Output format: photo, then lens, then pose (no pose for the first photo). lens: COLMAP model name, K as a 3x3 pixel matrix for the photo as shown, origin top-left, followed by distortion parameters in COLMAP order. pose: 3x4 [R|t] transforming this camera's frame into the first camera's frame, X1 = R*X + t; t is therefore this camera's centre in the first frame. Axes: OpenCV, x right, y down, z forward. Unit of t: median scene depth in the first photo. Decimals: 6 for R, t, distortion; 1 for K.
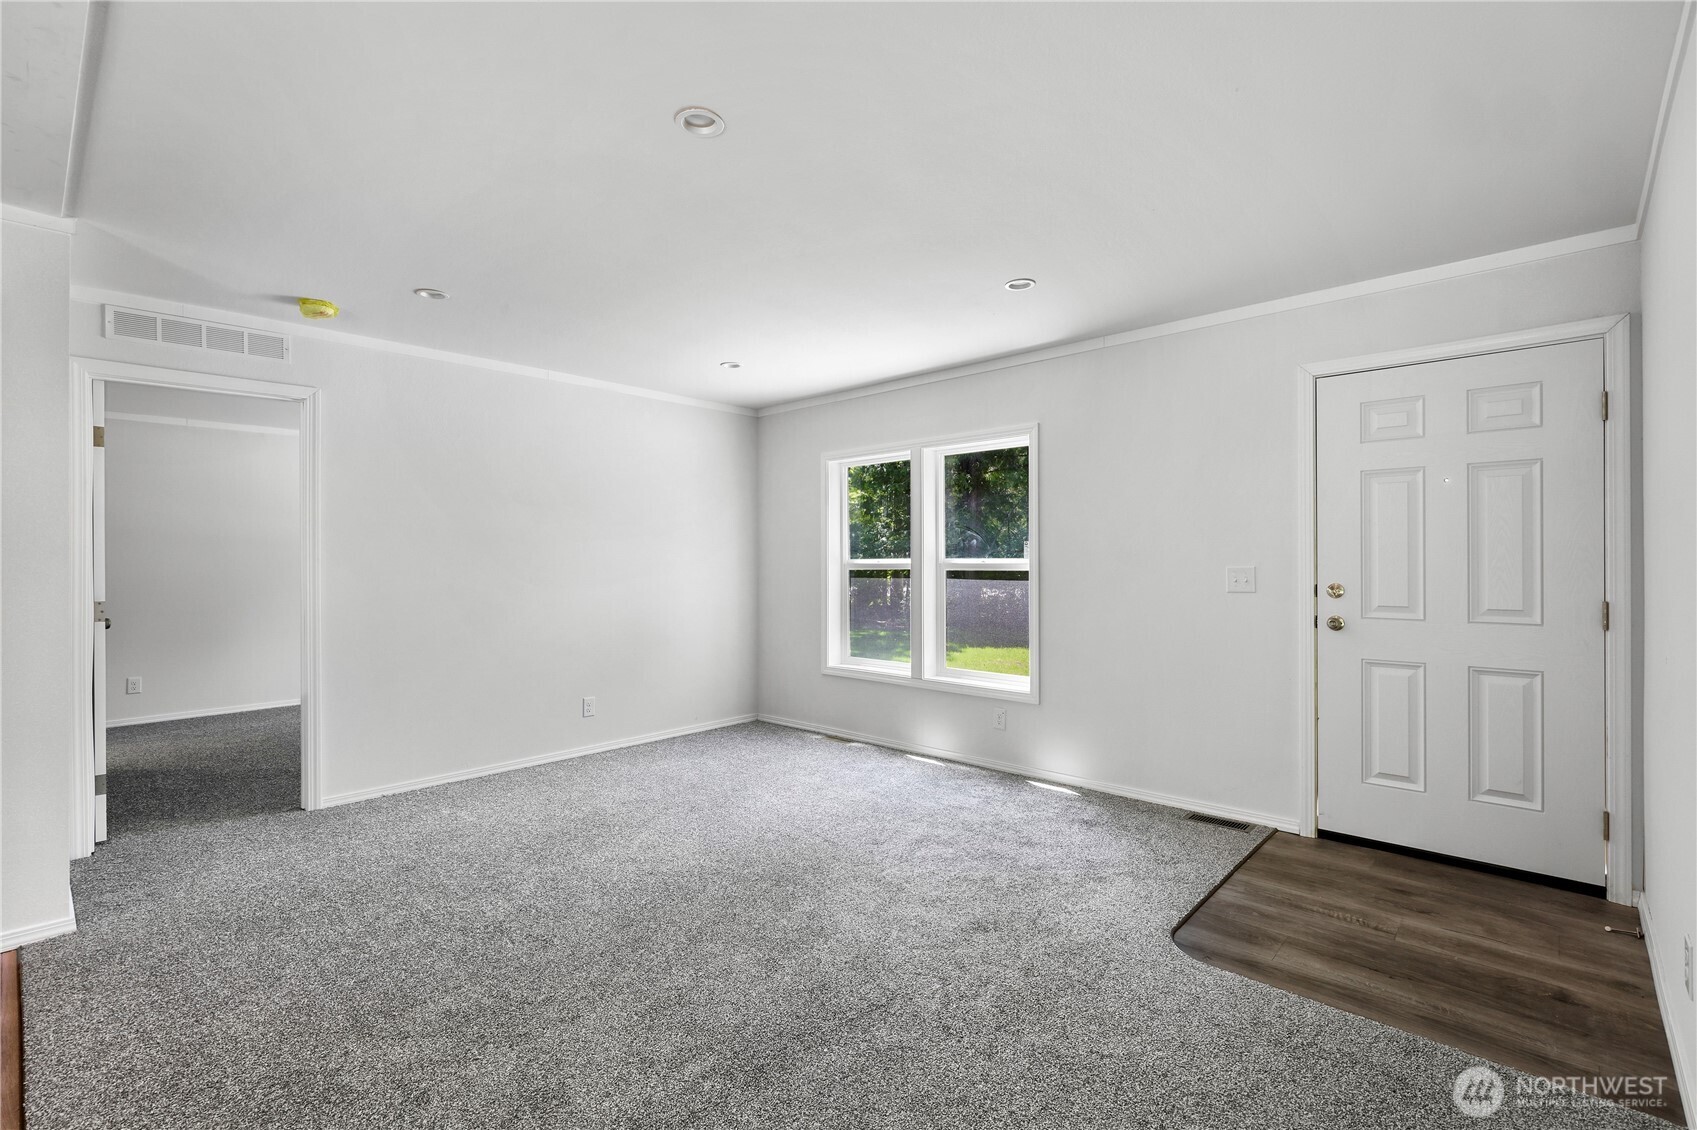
lens RADIAL K [[767.5, 0, 844.2], [0, 767.5, 559.0], [0, 0, 1]] dist [-0.000501, -0.000181]
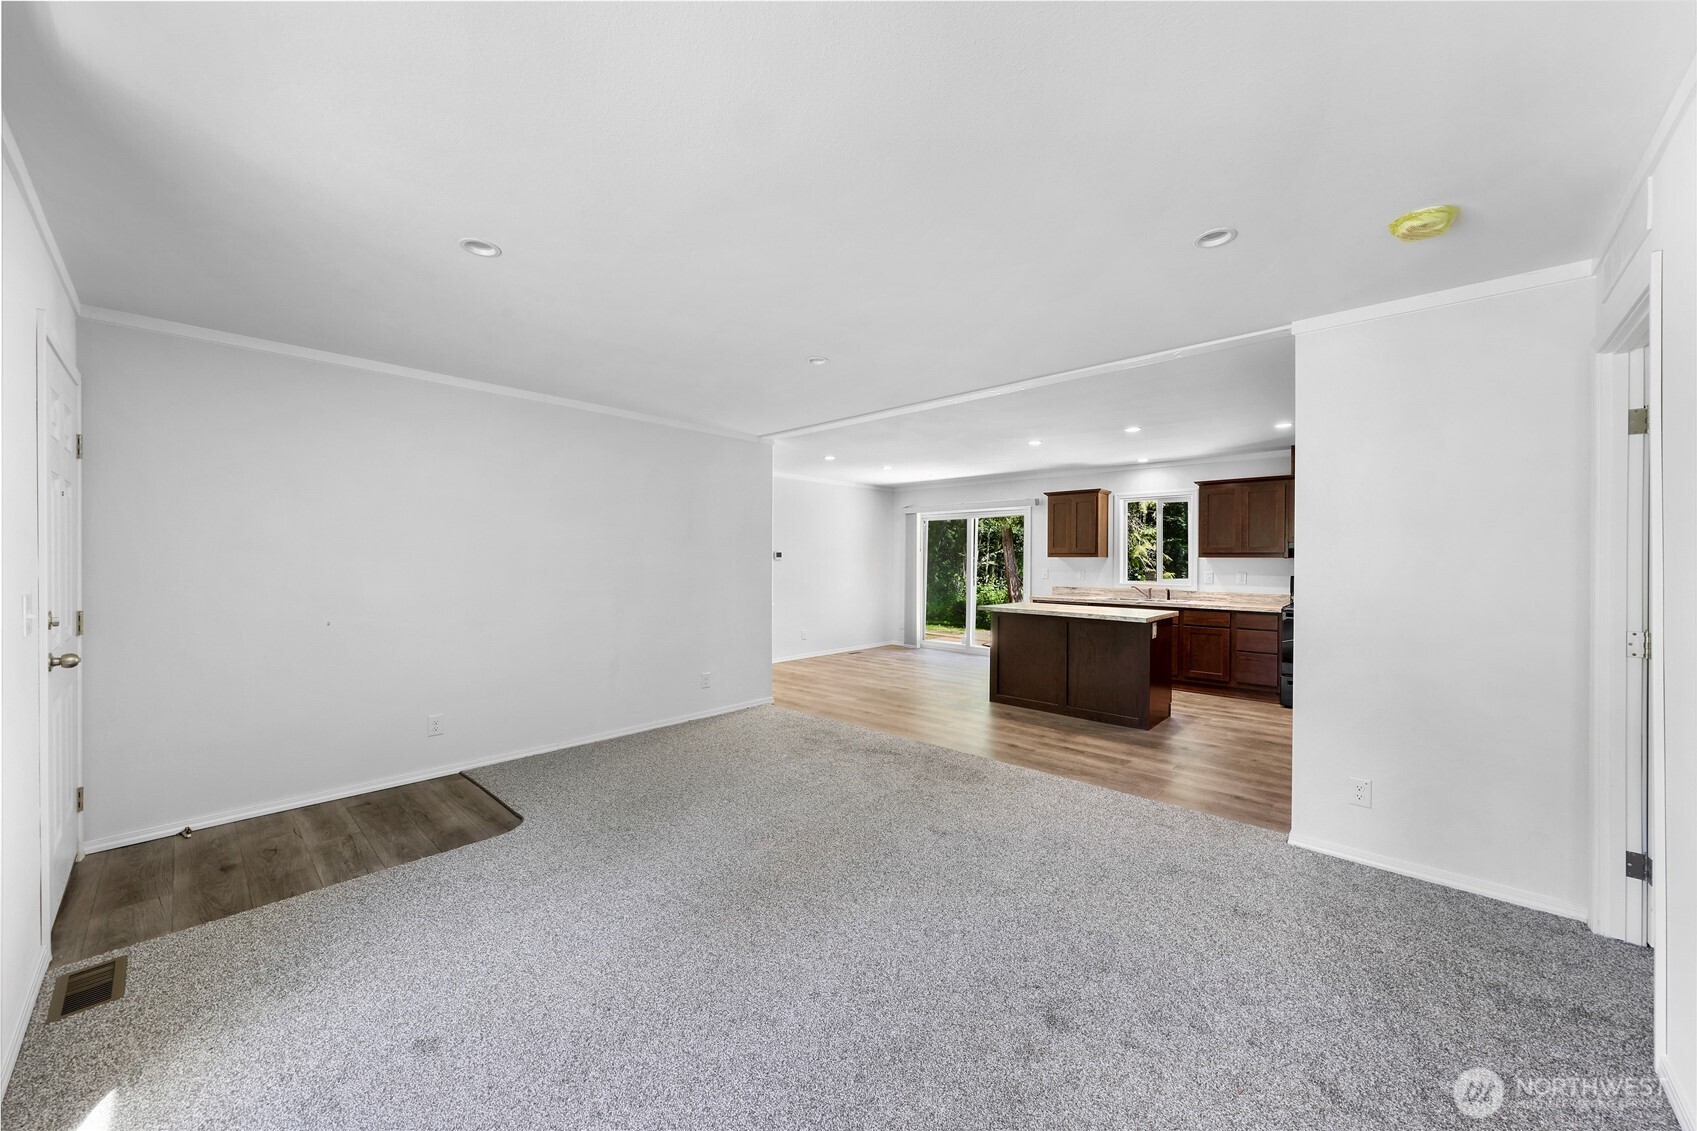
lens RADIAL K [[621.9, 0, 842.0], [0, 621.9, 560.5], [0, 0, 1]] dist [0.000740, -0.000025]
pose [[-0.999989, 0.000669, 0.004609, -0.142302], [0.000687, 0.999992, 0.003990, -0.018683], [-0.004607, 0.003993, -0.999981, 1.453941]]
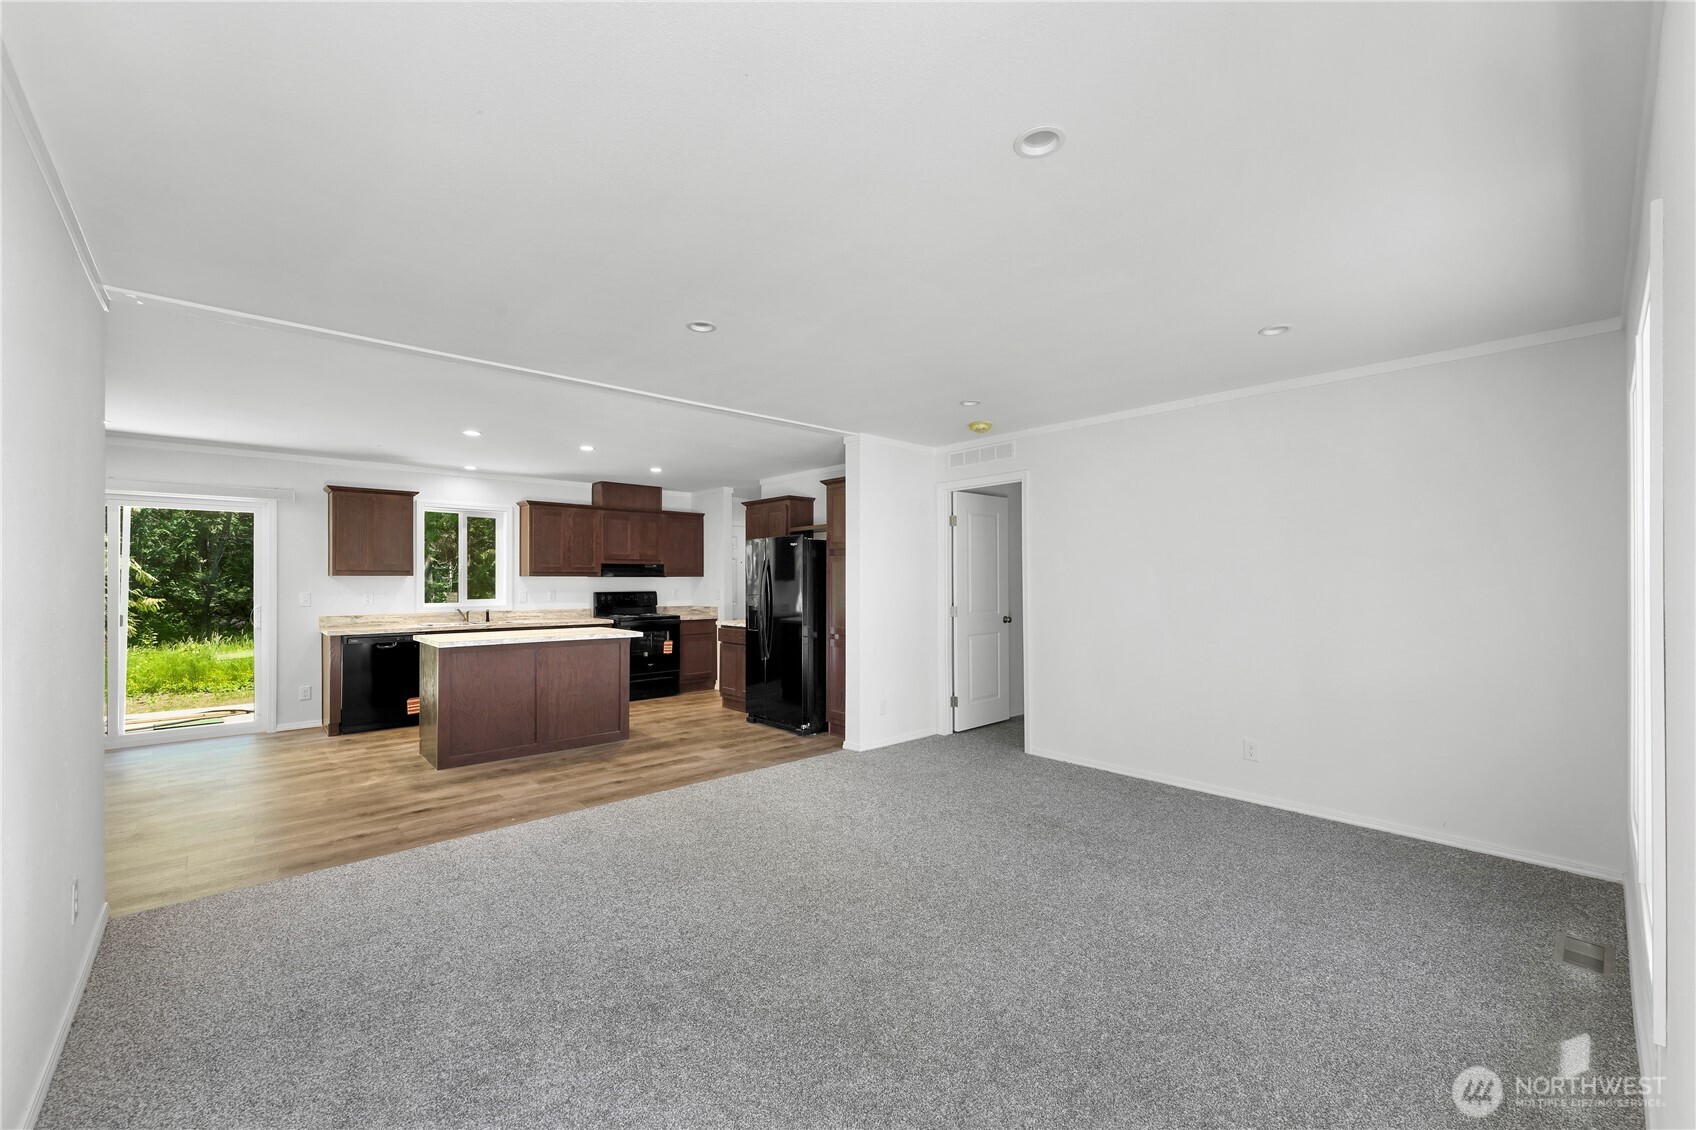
lens RADIAL K [[677.4, 0, 848.9], [0, 677.4, 577.9], [0, 0, 1]] dist [0.000380, -0.000041]
pose [[-0.084012, 0.002919, -0.996460, 0.665808], [0.001928, 0.999994, 0.002767, -0.018672], [0.996463, -0.001689, -0.084018, 0.778832]]
